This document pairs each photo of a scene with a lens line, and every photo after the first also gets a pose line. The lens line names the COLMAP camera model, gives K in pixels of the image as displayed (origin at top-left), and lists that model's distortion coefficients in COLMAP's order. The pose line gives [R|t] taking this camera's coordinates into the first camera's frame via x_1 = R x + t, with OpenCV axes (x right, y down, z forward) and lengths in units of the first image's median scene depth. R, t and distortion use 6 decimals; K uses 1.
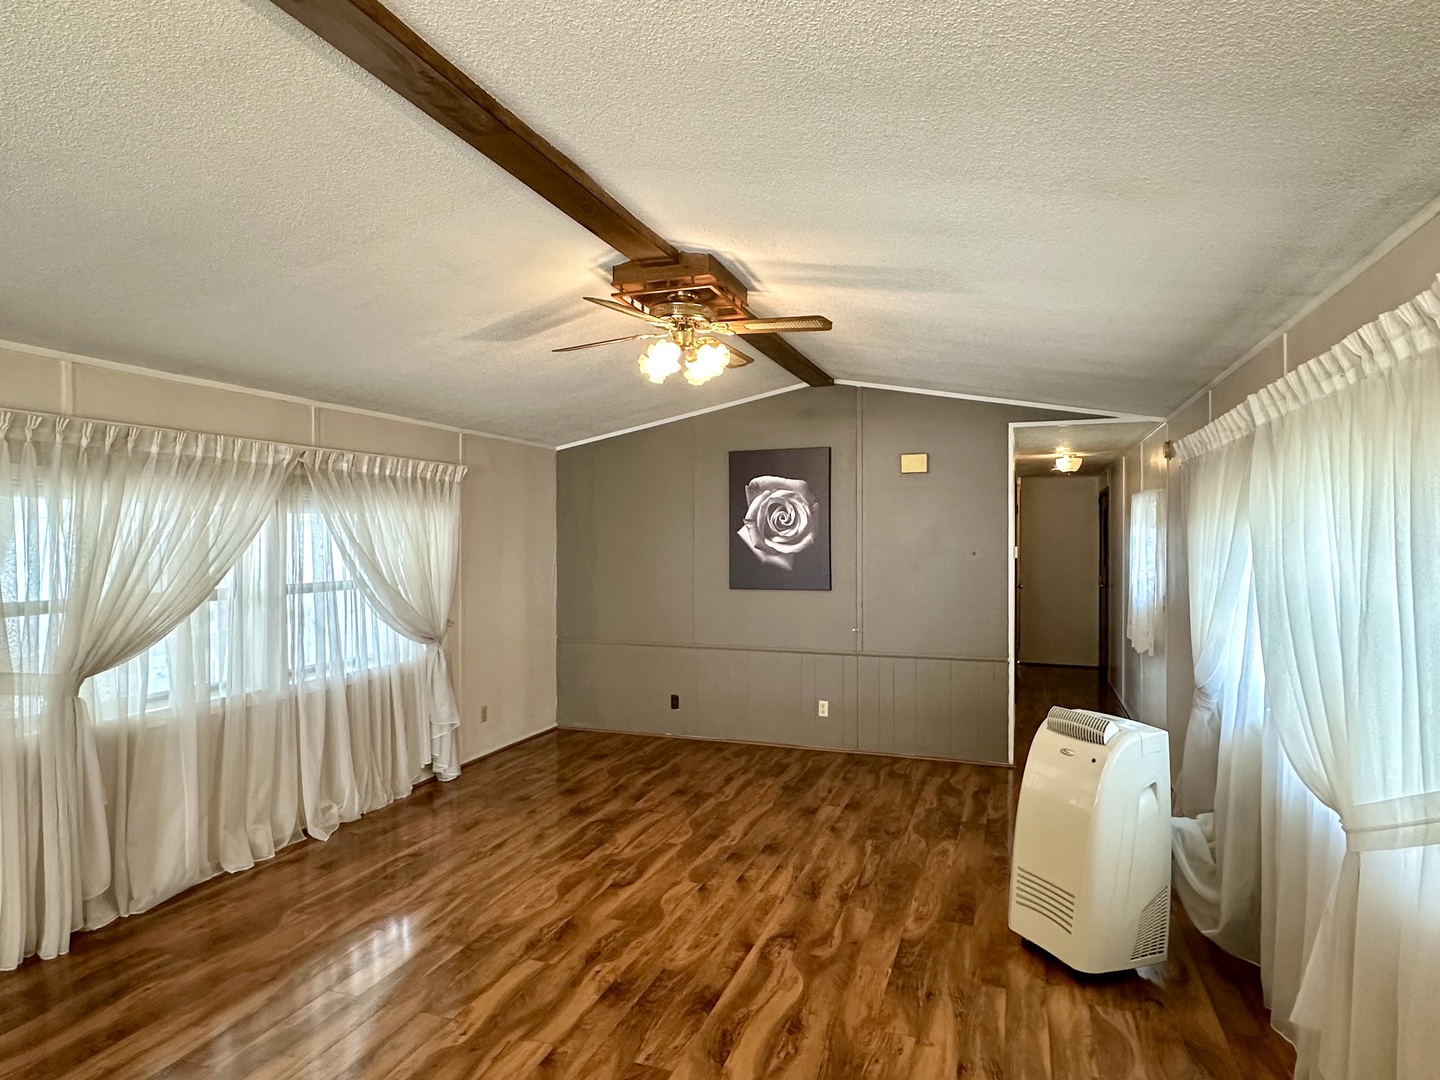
lens RADIAL K [[826.8, 0, 718.9], [0, 826.8, 545.5], [0, 0, 1]] dist [-0.001906, 0.001640]
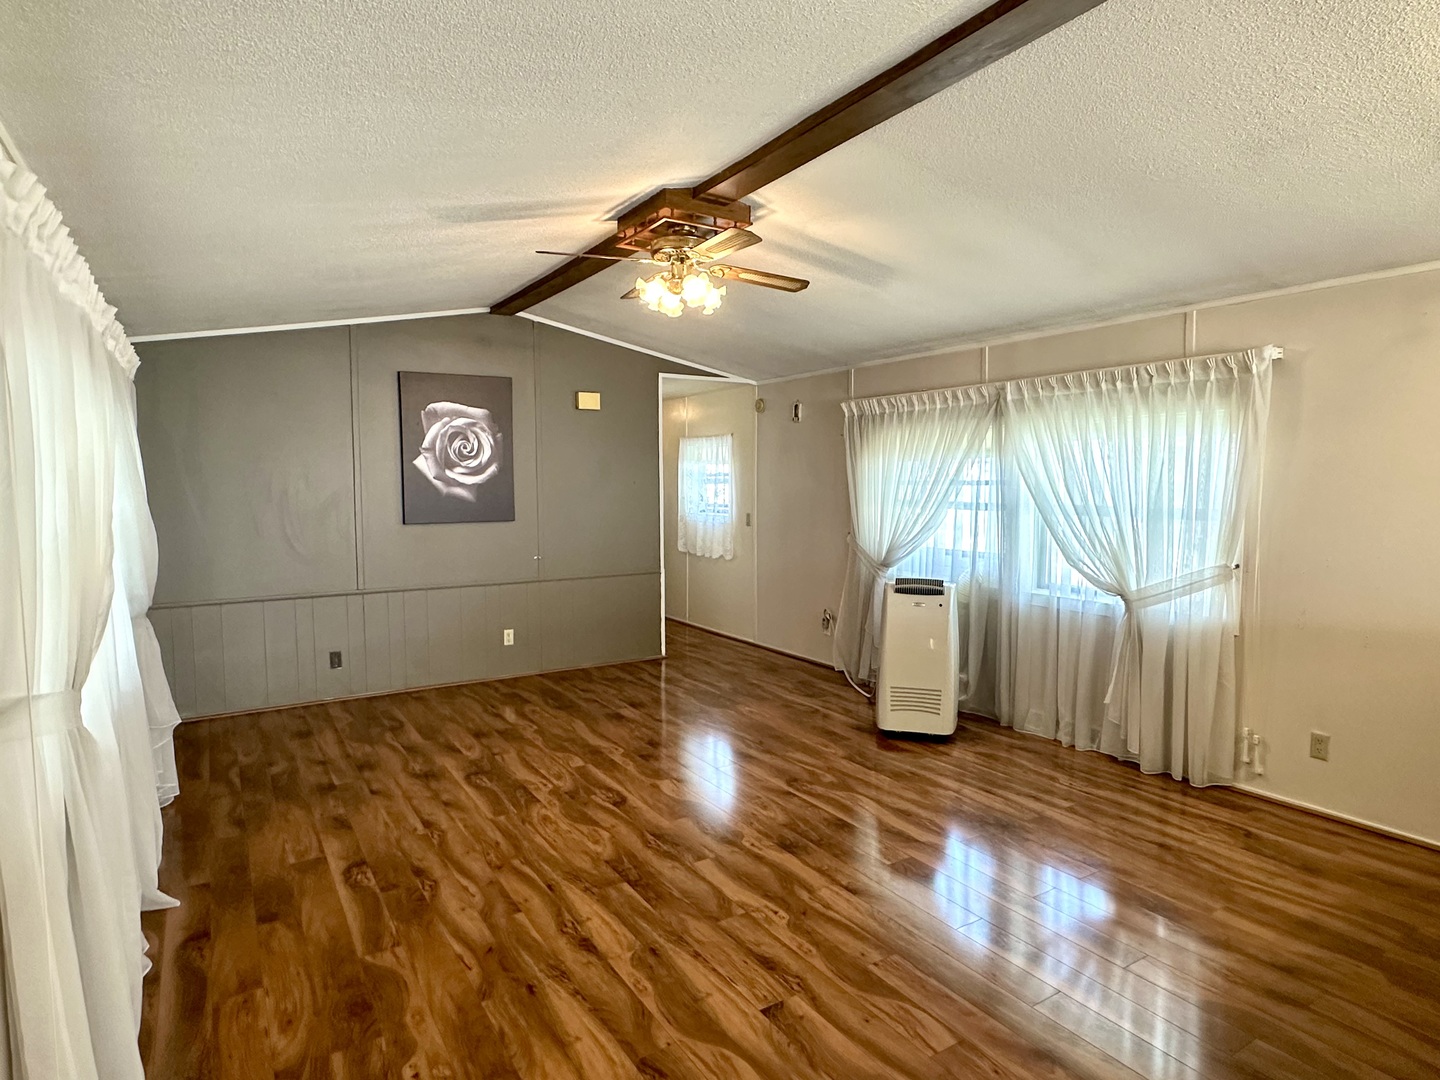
lens RADIAL K [[826.8, 0, 718.9], [0, 826.8, 545.5], [0, 0, 1]] dist [-0.001906, 0.001640]
pose [[0.617384, -0.062411, 0.784182, -0.748510], [0.008803, 0.997334, 0.072444, 0.019652], [-0.786613, -0.037823, 0.616287, 0.259427]]
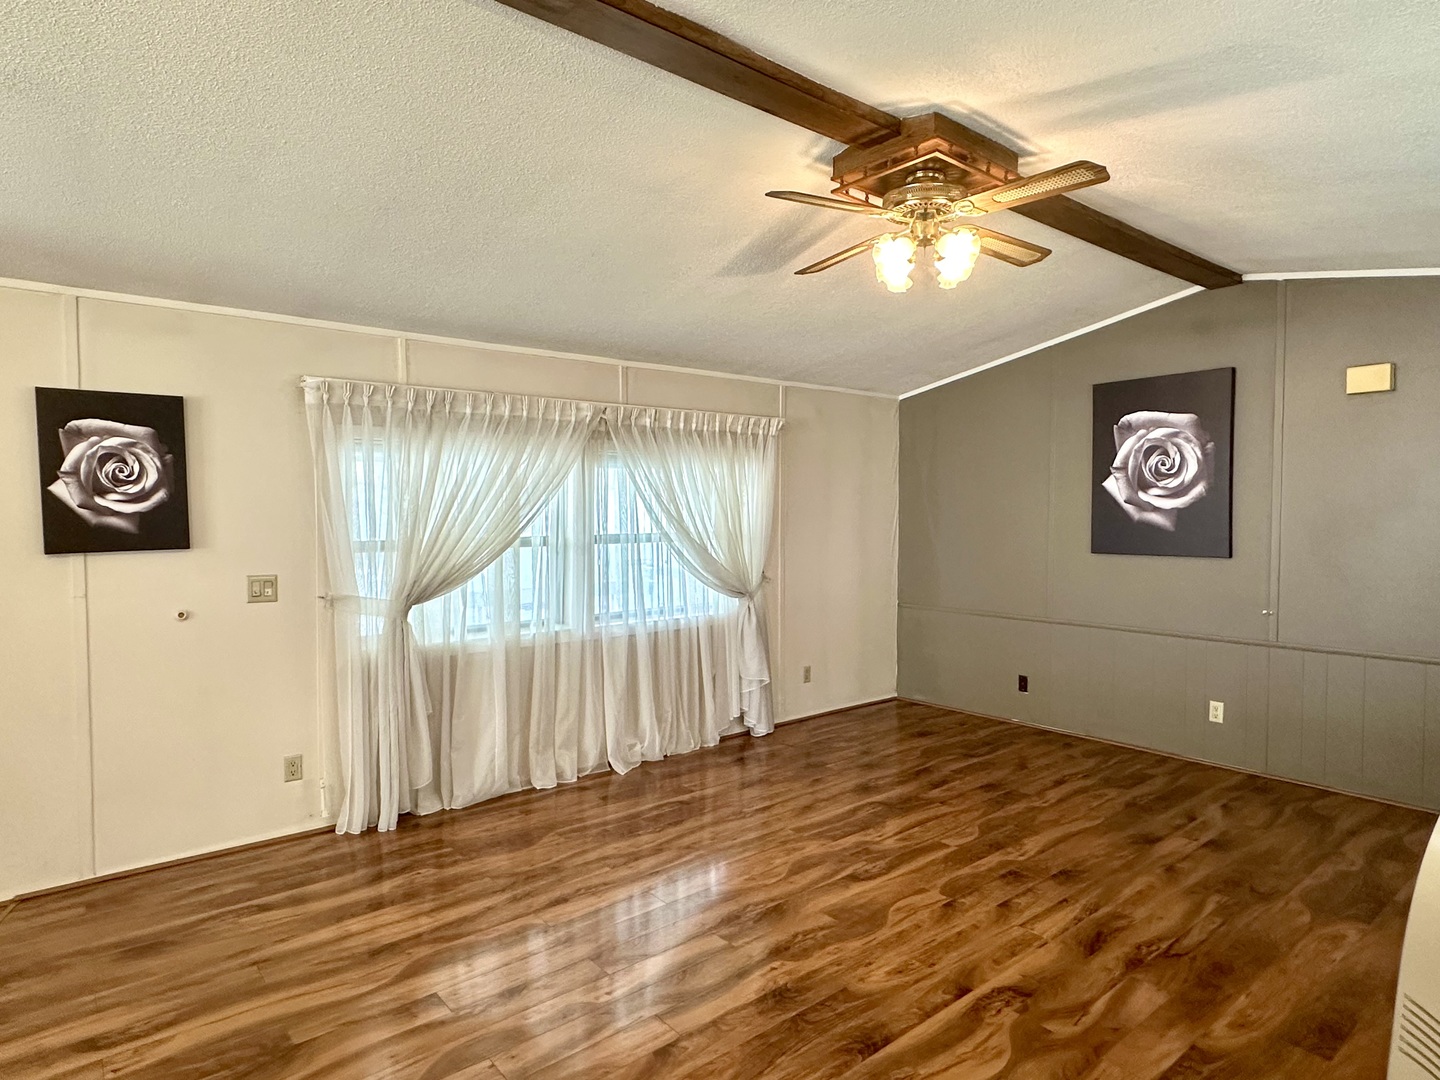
lens RADIAL K [[826.8, 0, 718.9], [0, 826.8, 545.5], [0, 0, 1]] dist [-0.001906, 0.001640]
pose [[0.858785, 0.020363, -0.511932, 0.177183], [-0.002297, 0.999353, 0.035898, 0.024923], [0.512331, -0.029653, 0.858276, 0.166021]]
